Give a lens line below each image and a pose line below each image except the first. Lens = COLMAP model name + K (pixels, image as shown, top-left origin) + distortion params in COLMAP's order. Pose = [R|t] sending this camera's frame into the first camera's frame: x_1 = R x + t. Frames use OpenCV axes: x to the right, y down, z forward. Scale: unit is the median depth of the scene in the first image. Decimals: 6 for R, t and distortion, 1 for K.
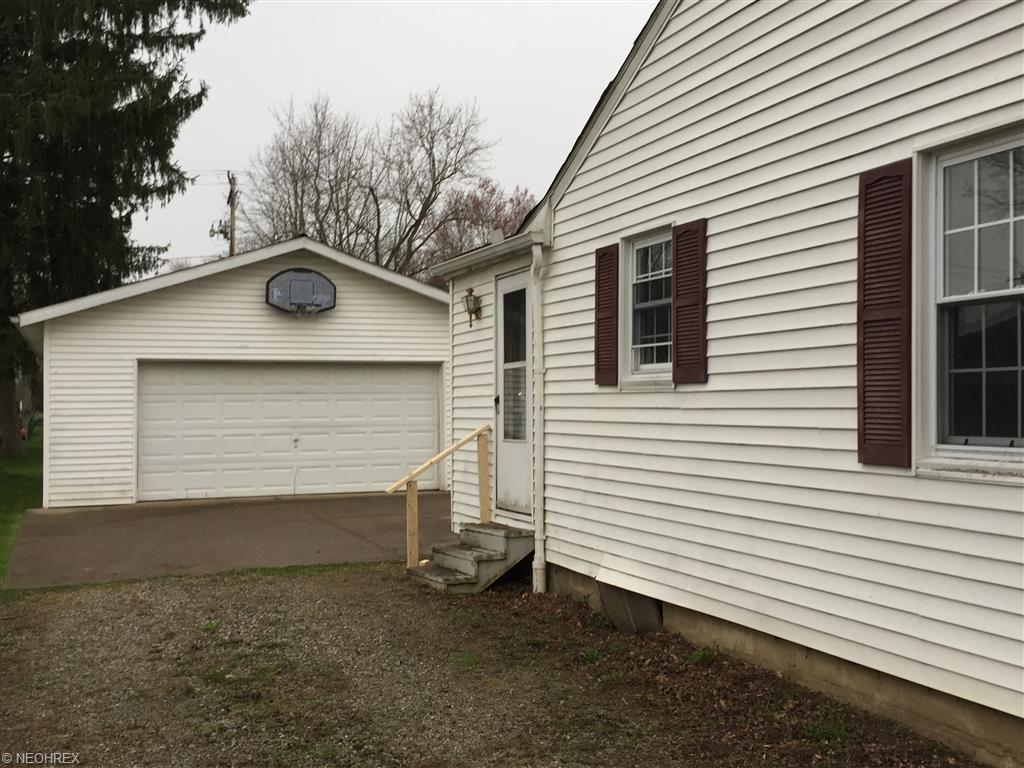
lens RADIAL K [[1082.5, 0, 487.4], [0, 1082.5, 388.1], [0, 0, 1]] dist [0.046653, 0.000000]
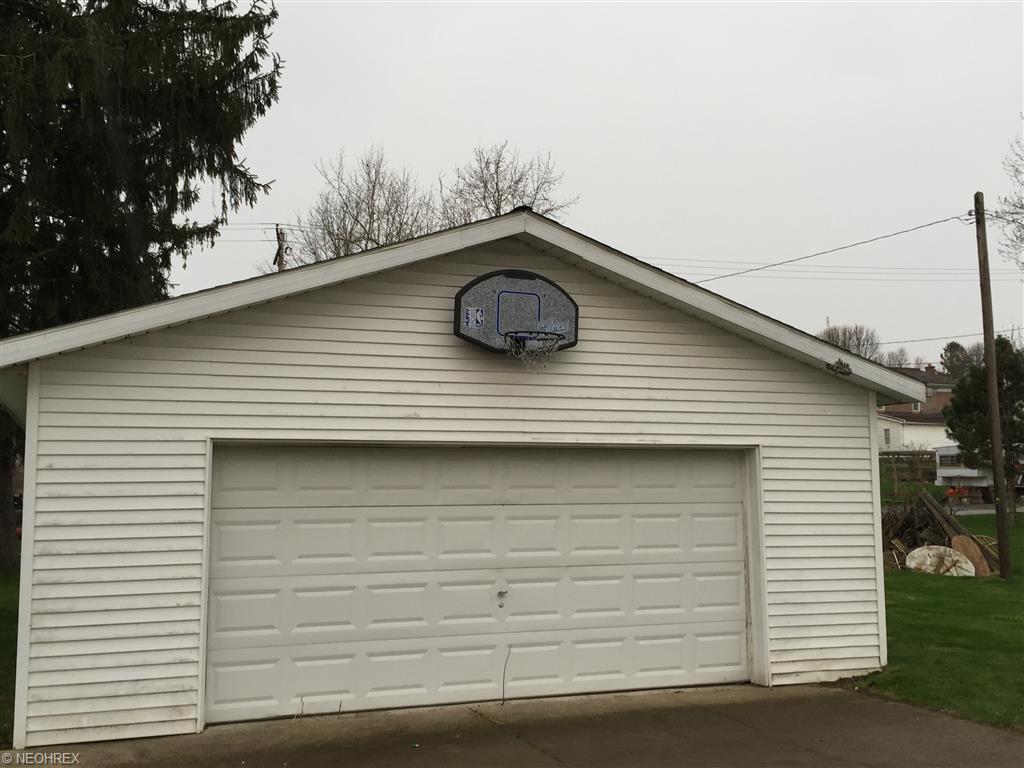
lens RADIAL K [[1082.5, 0, 514.3], [0, 1082.5, 403.0], [0, 0, 1]] dist [0.046653, 0.000000]
pose [[0.999945, 0.002370, 0.010241, -0.177514], [-0.001671, 0.997700, -0.067758, -0.009195], [-0.010378, 0.067737, 0.997649, 0.468288]]
